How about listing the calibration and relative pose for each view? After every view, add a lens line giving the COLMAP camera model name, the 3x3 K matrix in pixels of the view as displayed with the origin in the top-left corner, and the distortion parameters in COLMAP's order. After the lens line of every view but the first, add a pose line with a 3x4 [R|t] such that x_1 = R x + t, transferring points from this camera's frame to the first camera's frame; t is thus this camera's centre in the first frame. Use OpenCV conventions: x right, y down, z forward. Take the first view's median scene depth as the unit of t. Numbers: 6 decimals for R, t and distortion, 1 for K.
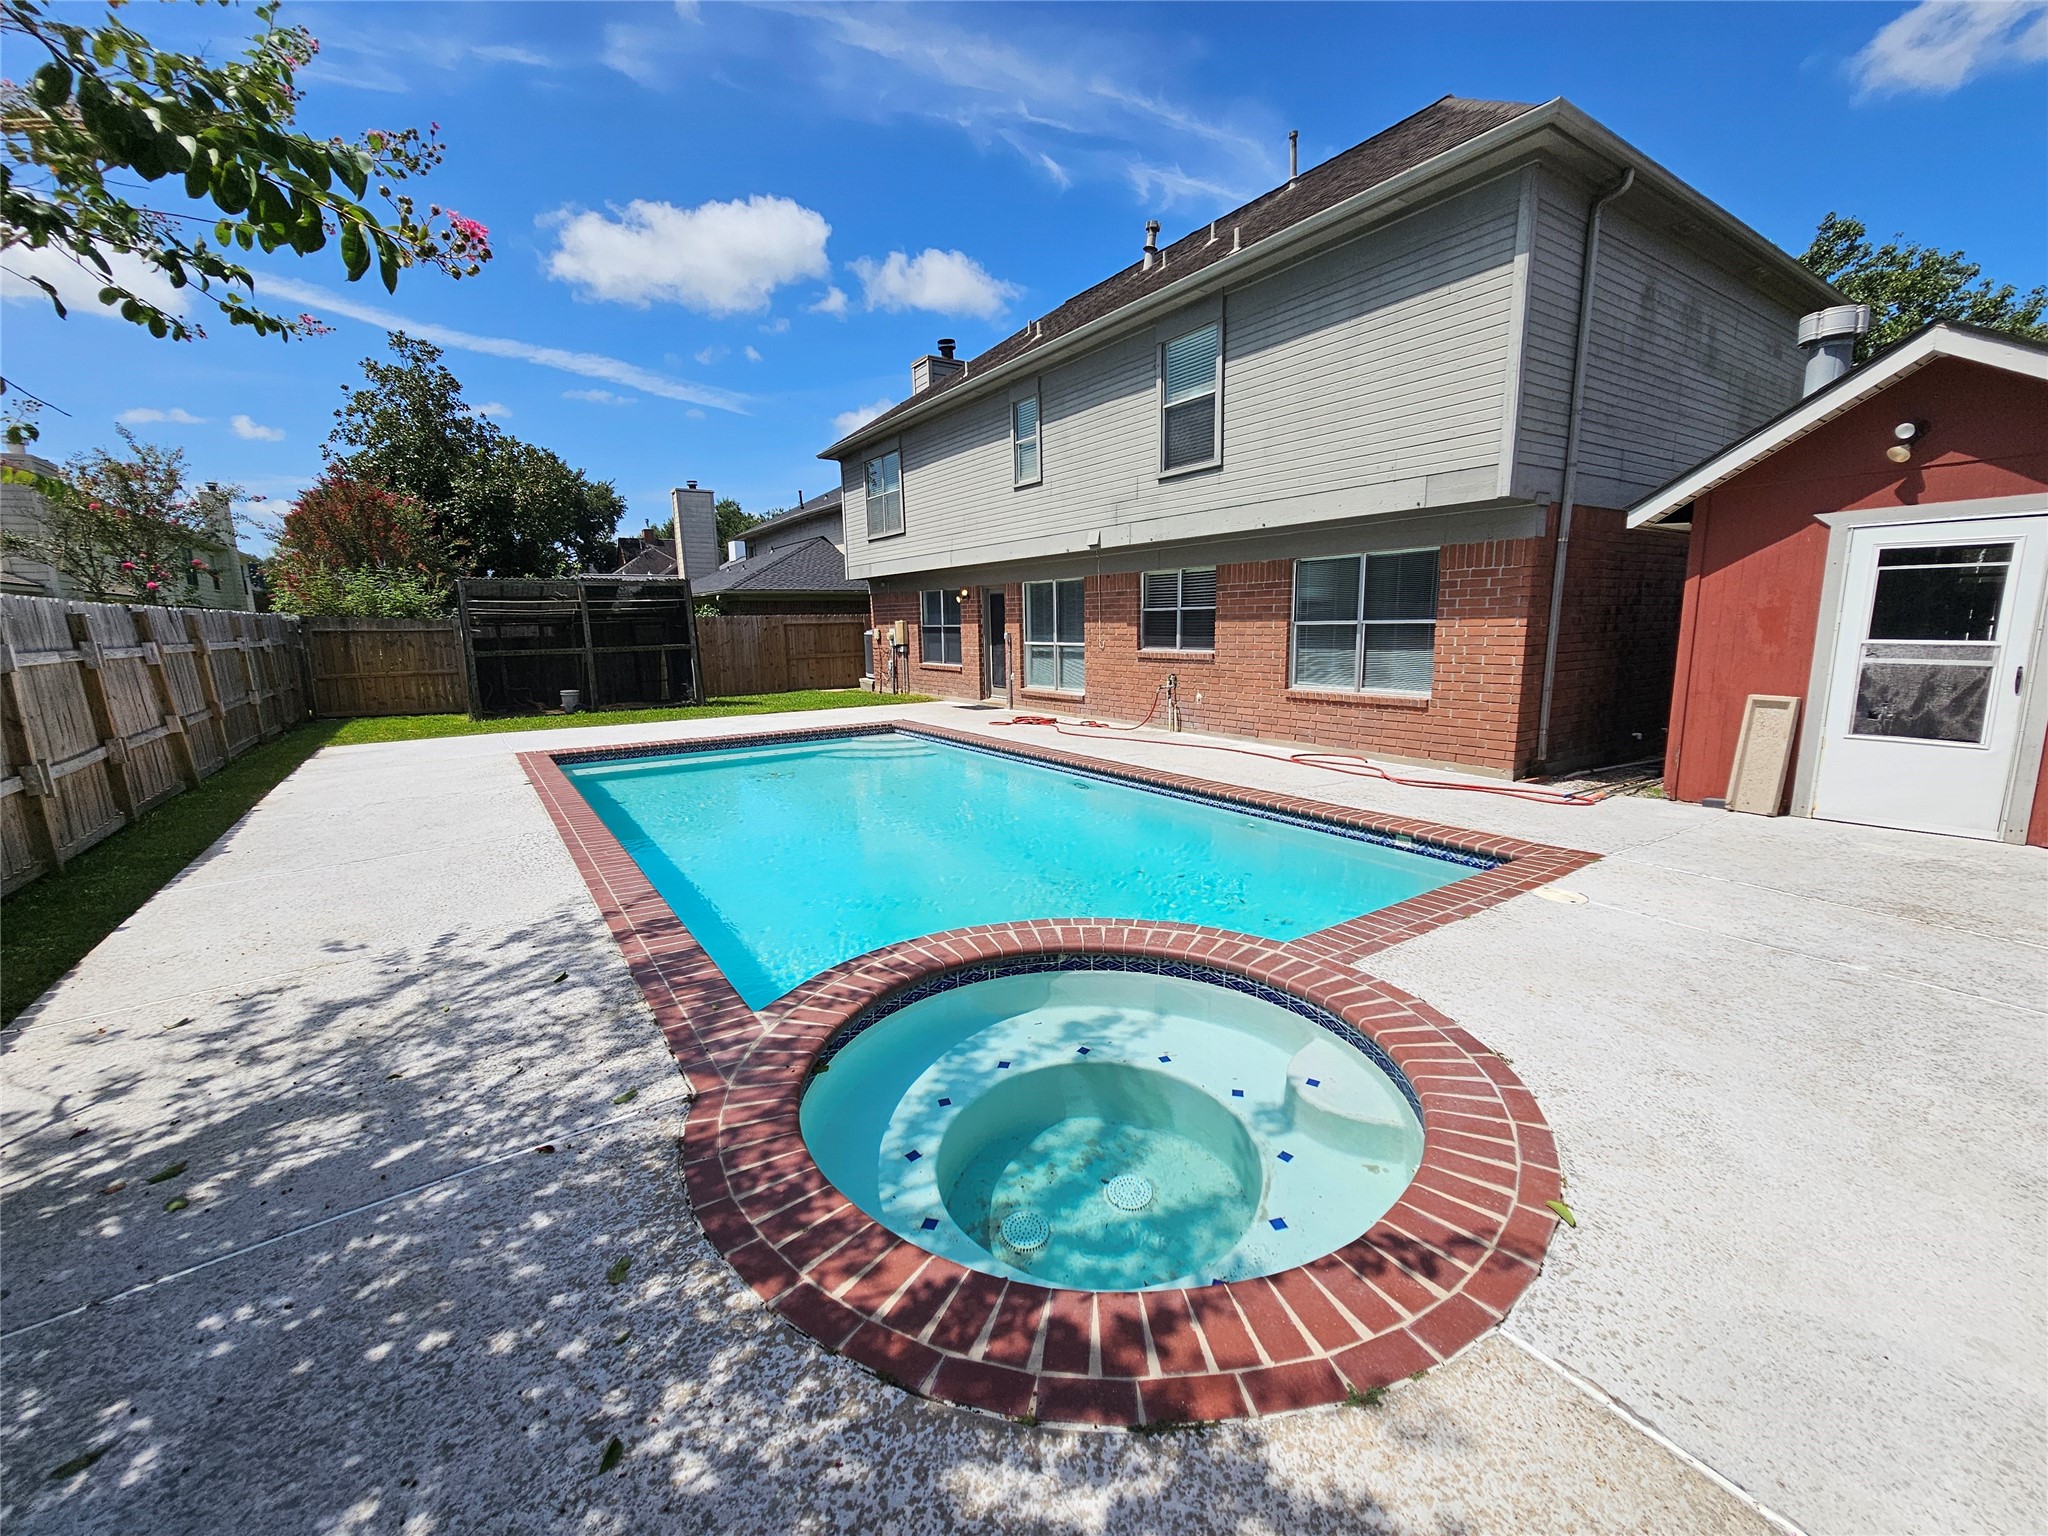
lens RADIAL K [[828.4, 0, 1020.2], [0, 828.4, 772.0], [0, 0, 1]] dist [0.002234, 0.000060]
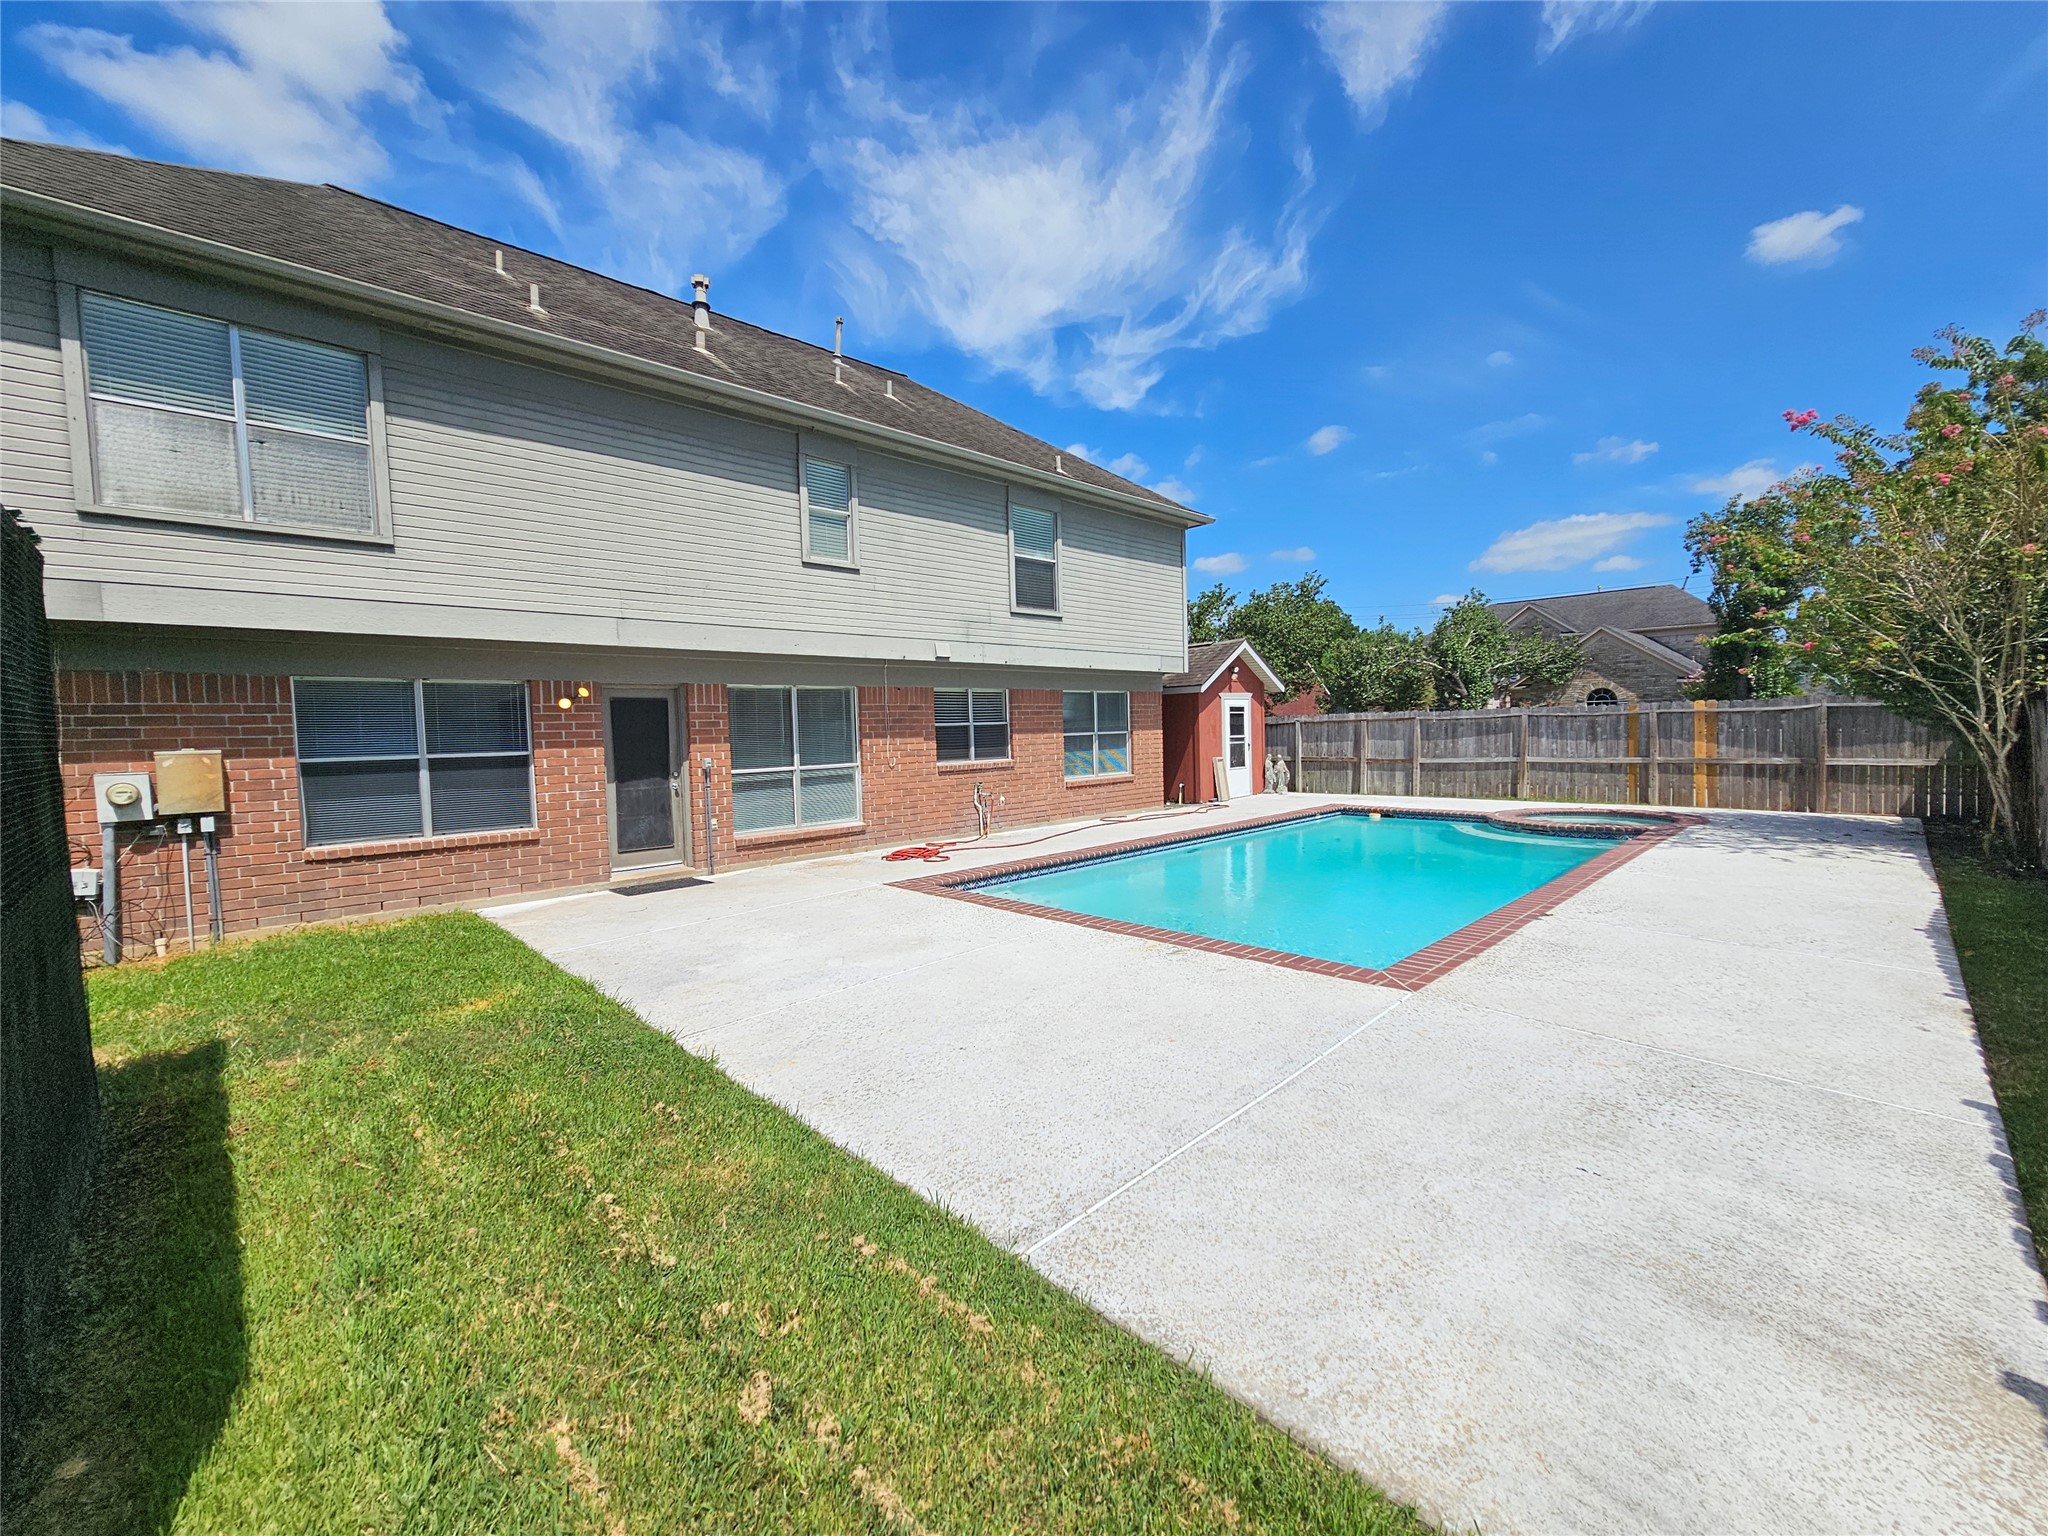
lens RADIAL K [[828.4, 0, 1021.0], [0, 828.4, 767.9], [0, 0, 1]] dist [0.002234, 0.000060]
pose [[-0.156467, -0.021582, 0.987447, -0.925840], [0.210217, 0.976126, 0.054644, -0.191420], [-0.965053, 0.216129, -0.148194, 1.141422]]
